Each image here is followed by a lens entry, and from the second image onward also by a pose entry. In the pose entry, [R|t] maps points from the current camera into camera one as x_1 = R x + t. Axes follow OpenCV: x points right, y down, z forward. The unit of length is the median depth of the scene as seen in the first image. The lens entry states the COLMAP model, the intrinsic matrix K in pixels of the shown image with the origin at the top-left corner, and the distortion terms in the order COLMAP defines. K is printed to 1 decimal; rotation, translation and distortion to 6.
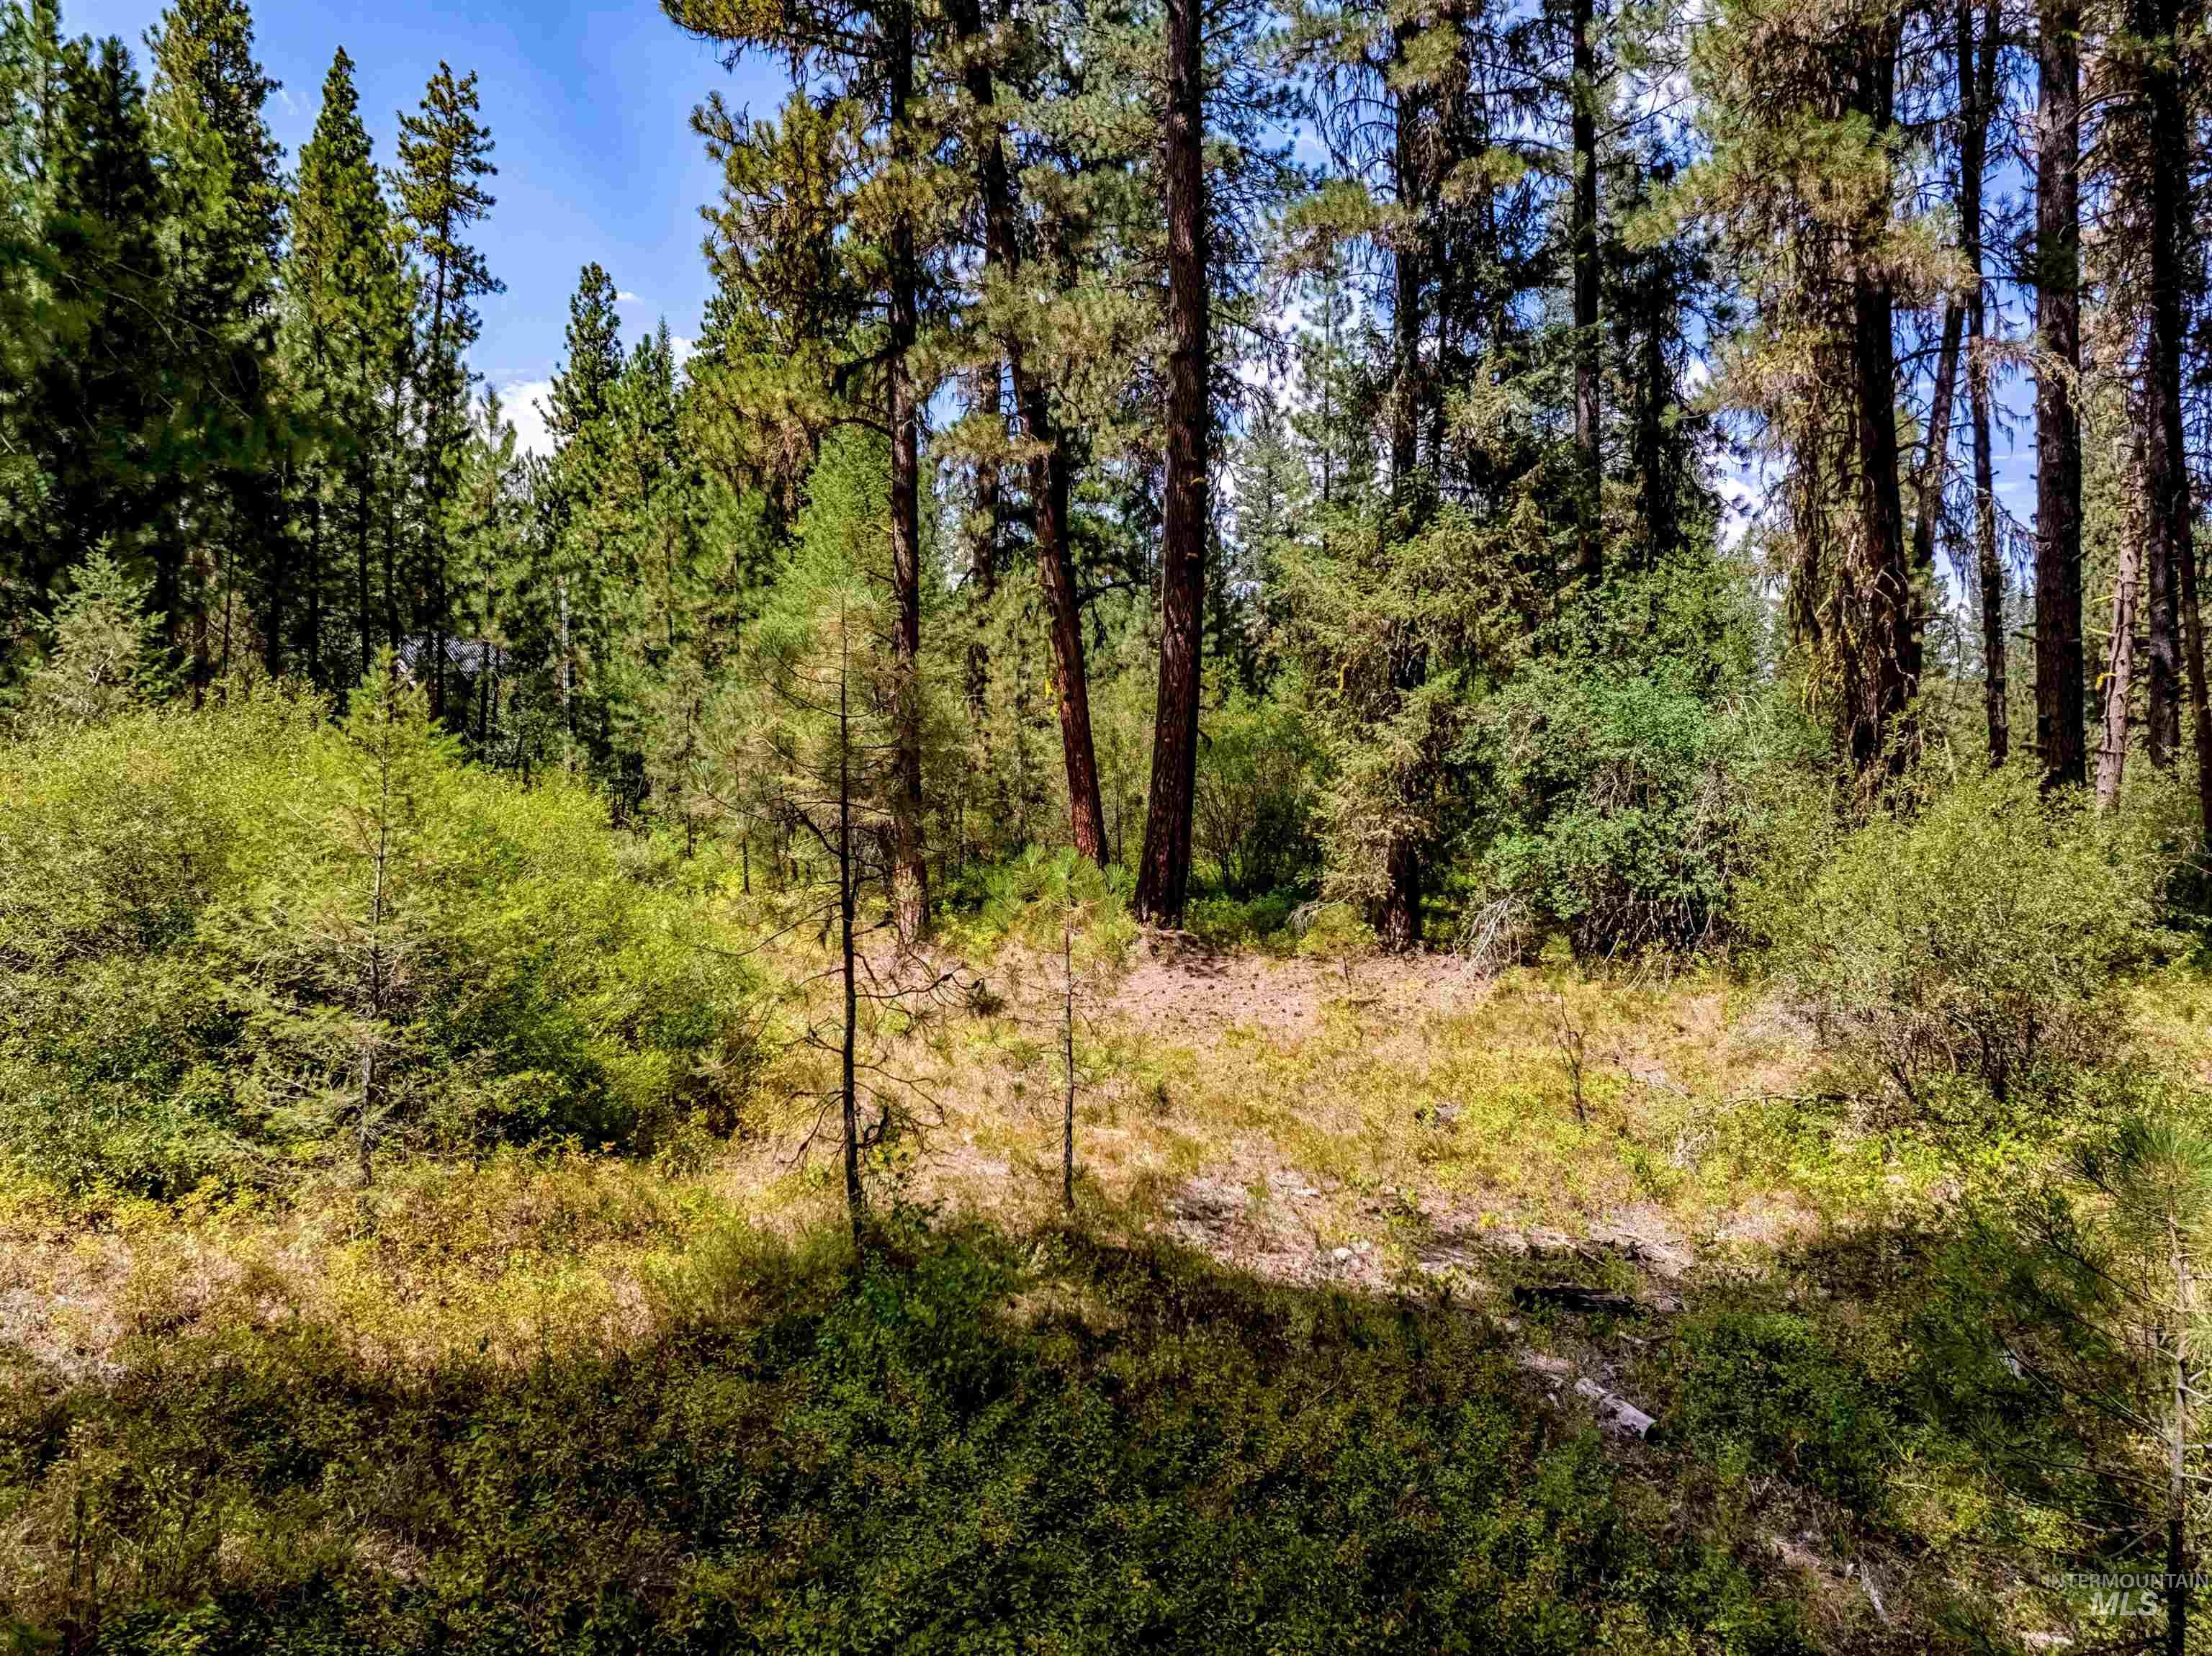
lens RADIAL K [[1554.9, 0, 1110.8], [0, 1554.9, 817.6], [0, 0, 1]] dist [-0.035136, 0.009894]
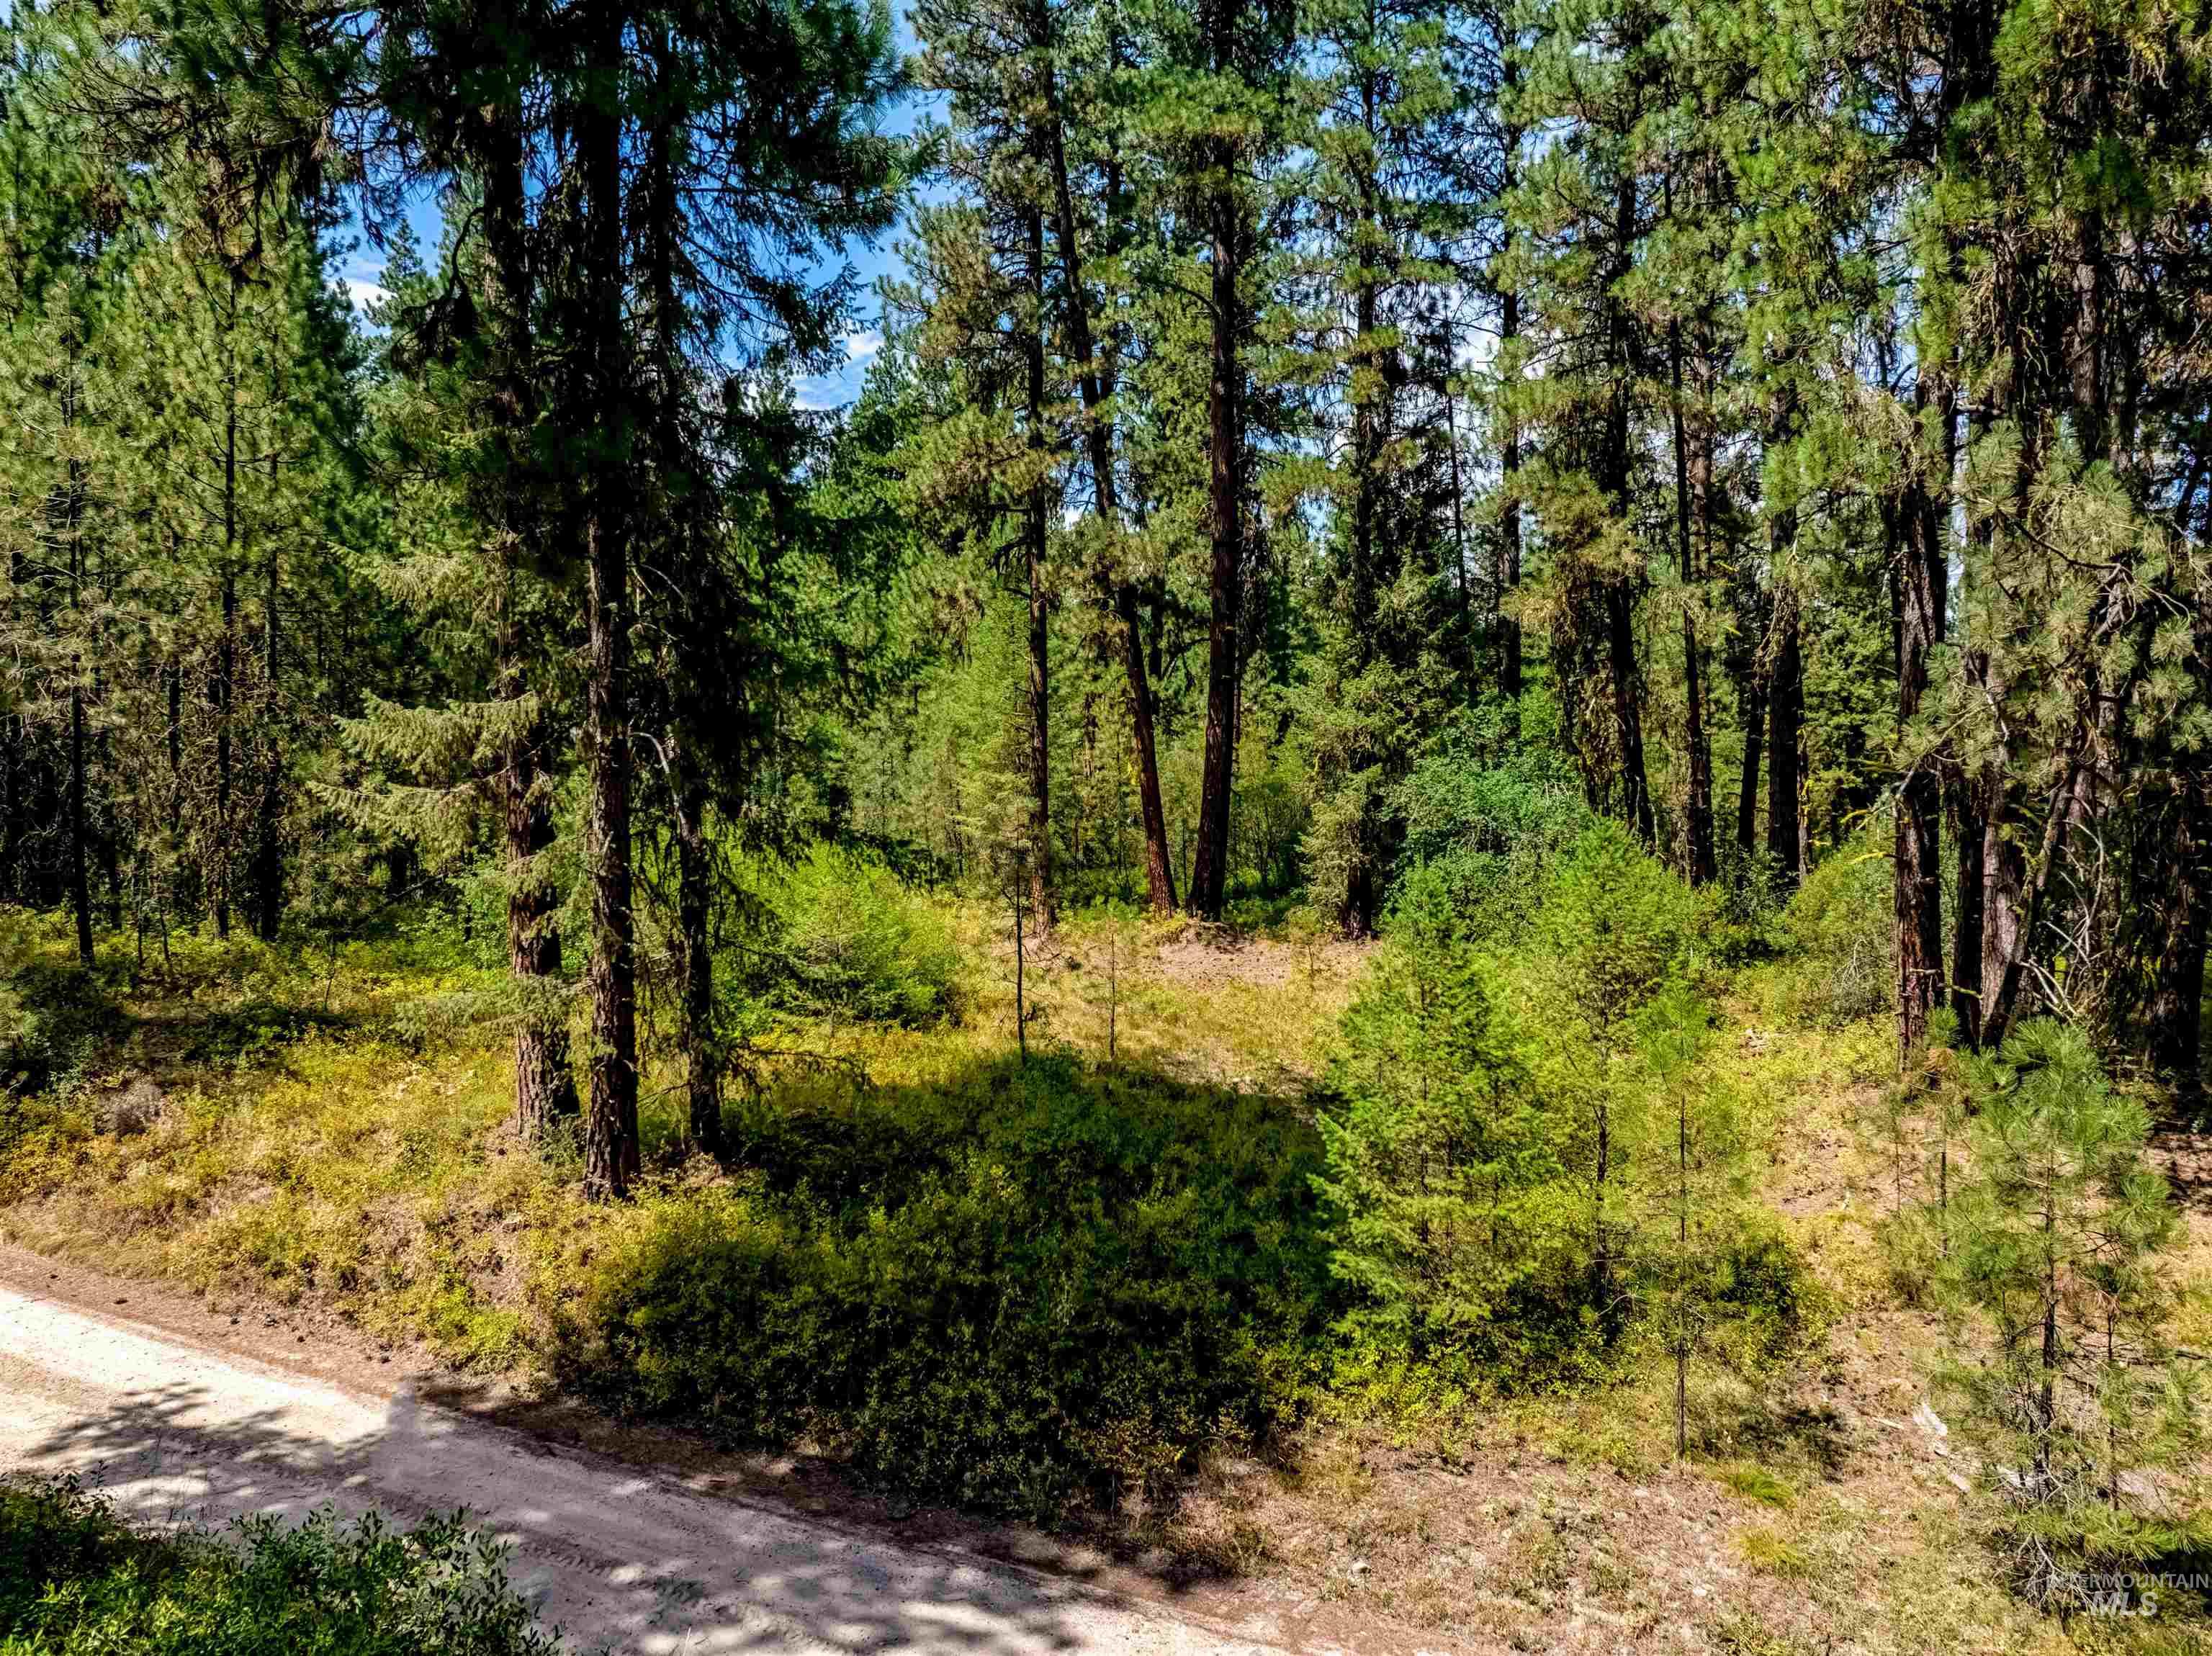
lens RADIAL K [[1554.9, 0, 1105.1], [0, 1554.9, 827.8], [0, 0, 1]] dist [-0.035136, 0.009894]
pose [[0.996347, 0.003659, -0.085324, 0.068696], [-0.001558, 0.999694, 0.024678, -0.061513], [0.085388, -0.024455, 0.996048, -0.559670]]
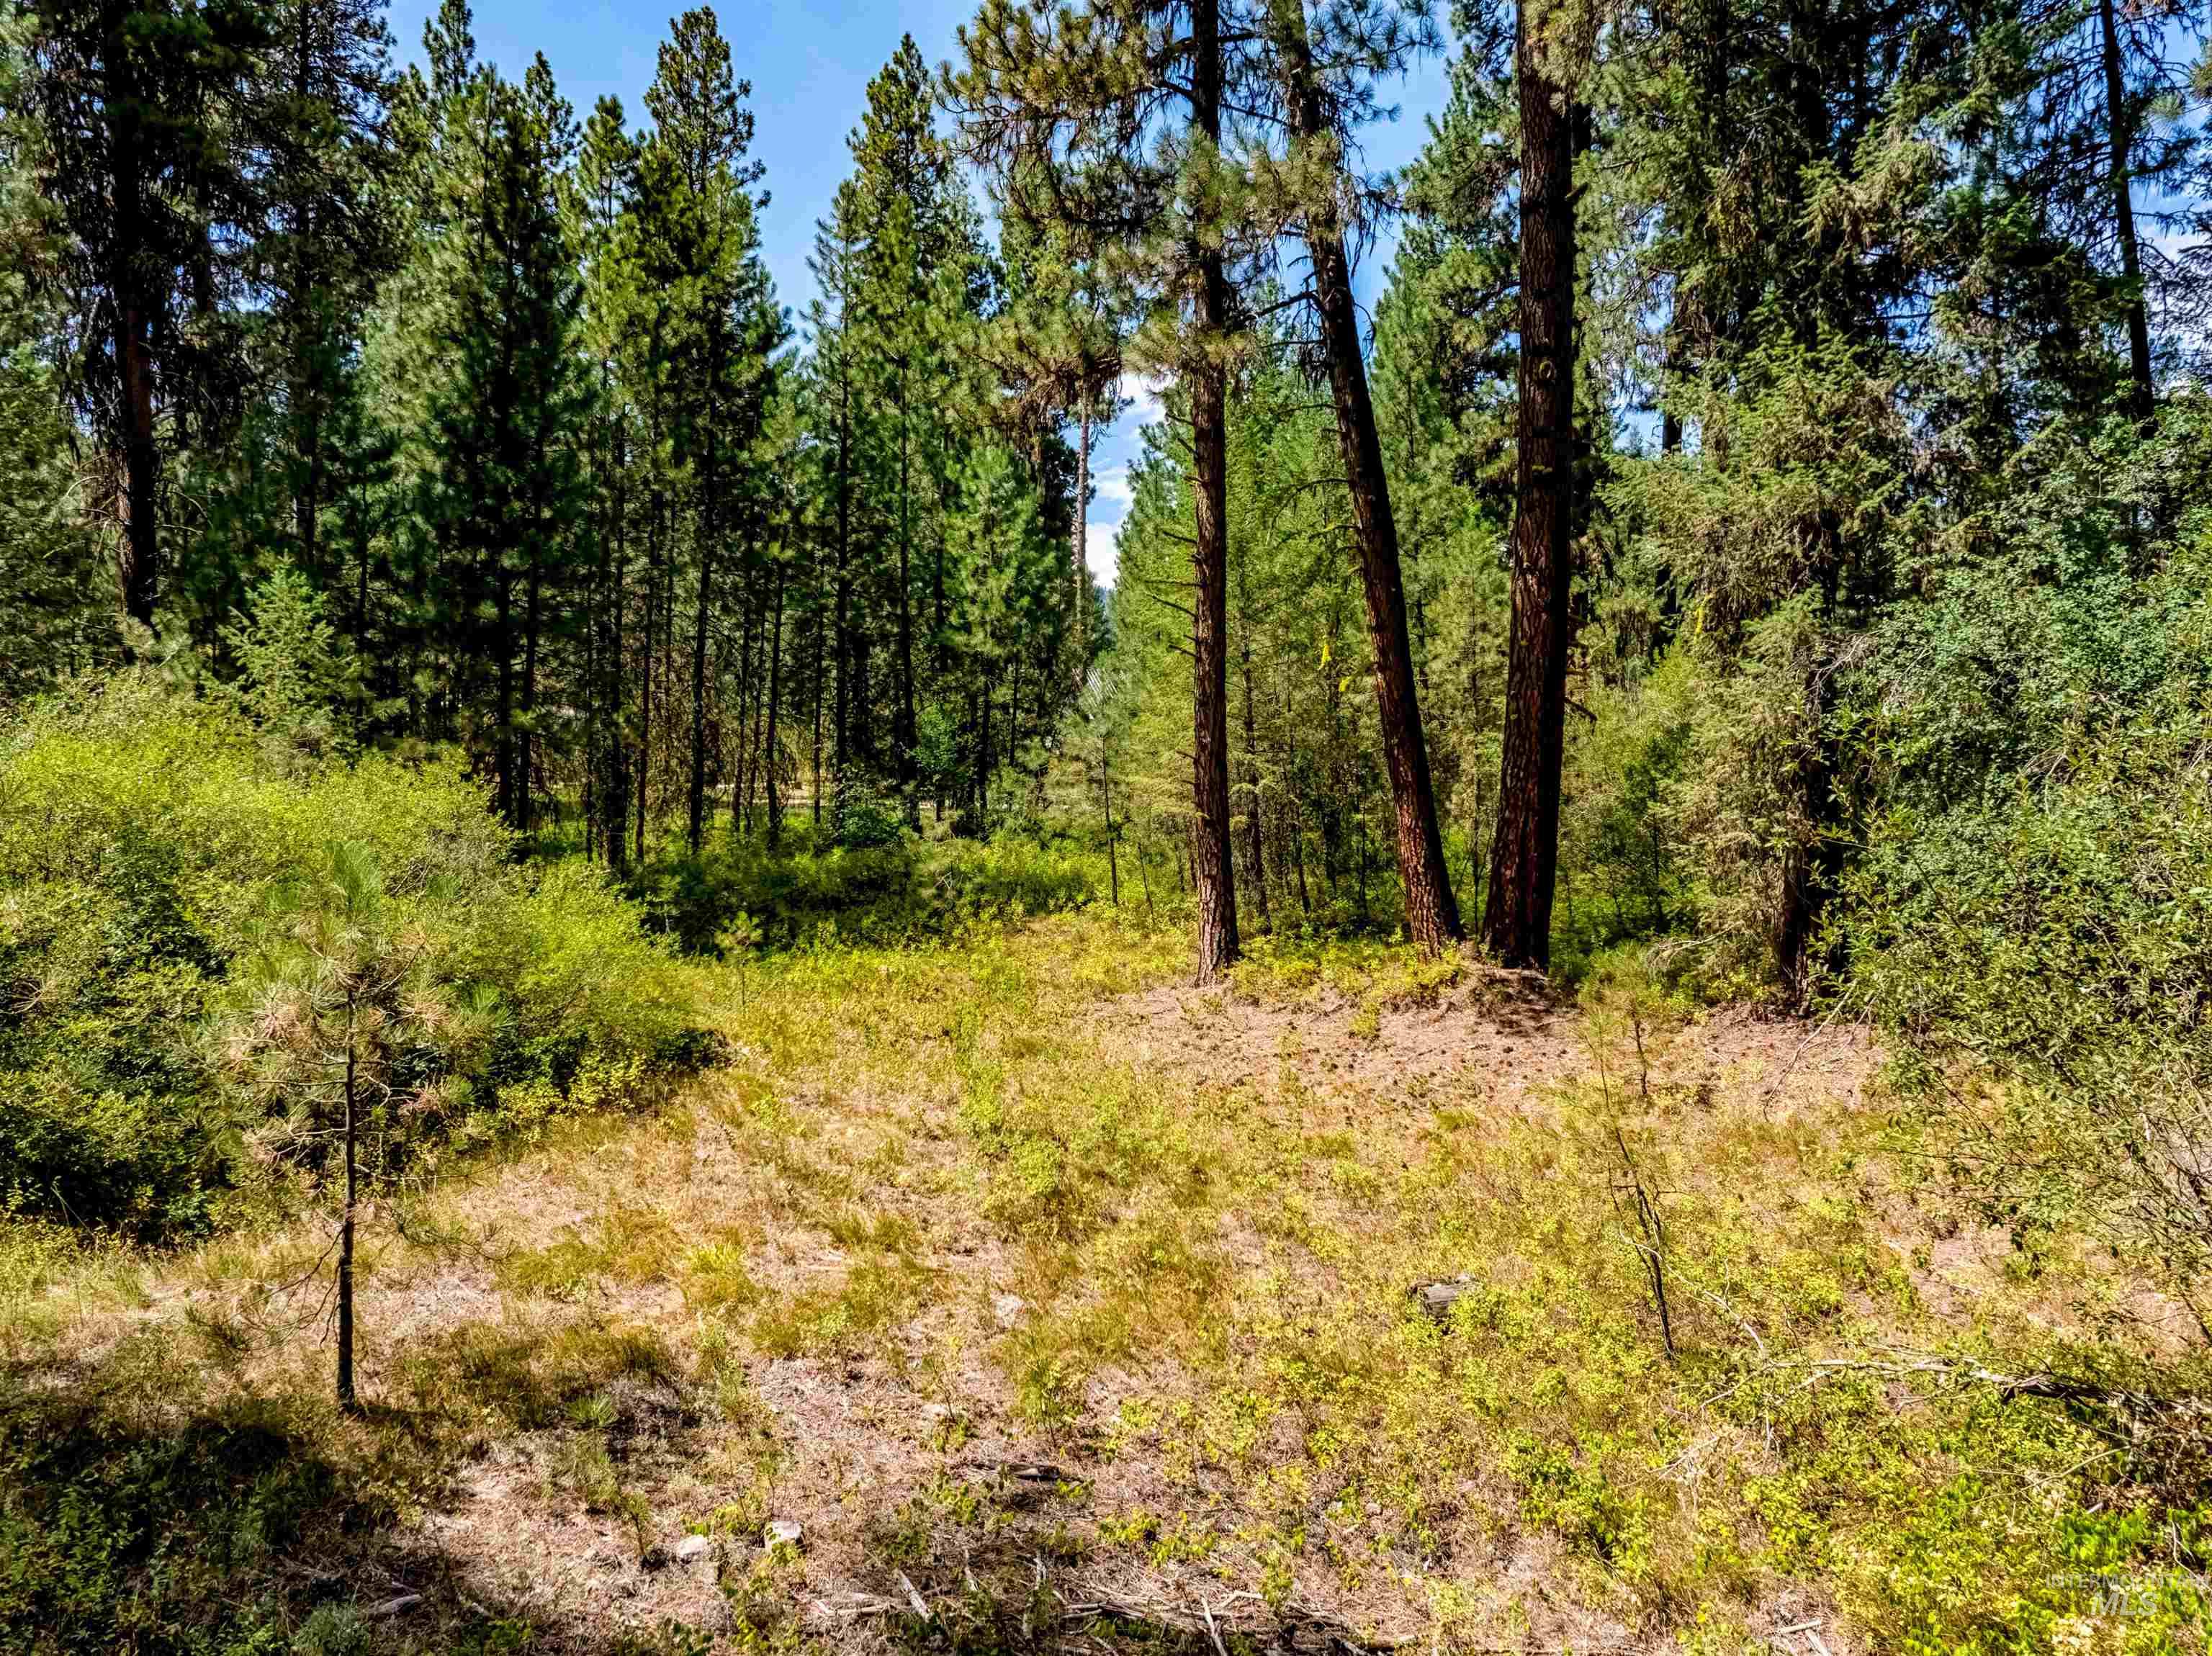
lens RADIAL K [[1554.9, 0, 1105.5], [0, 1554.9, 822.8], [0, 0, 1]] dist [-0.035136, 0.009894]
pose [[0.863808, -0.003158, -0.503811, 0.261155], [-0.000248, 0.999978, -0.006694, 0.006803], [0.503821, 0.005907, 0.863788, 0.266203]]
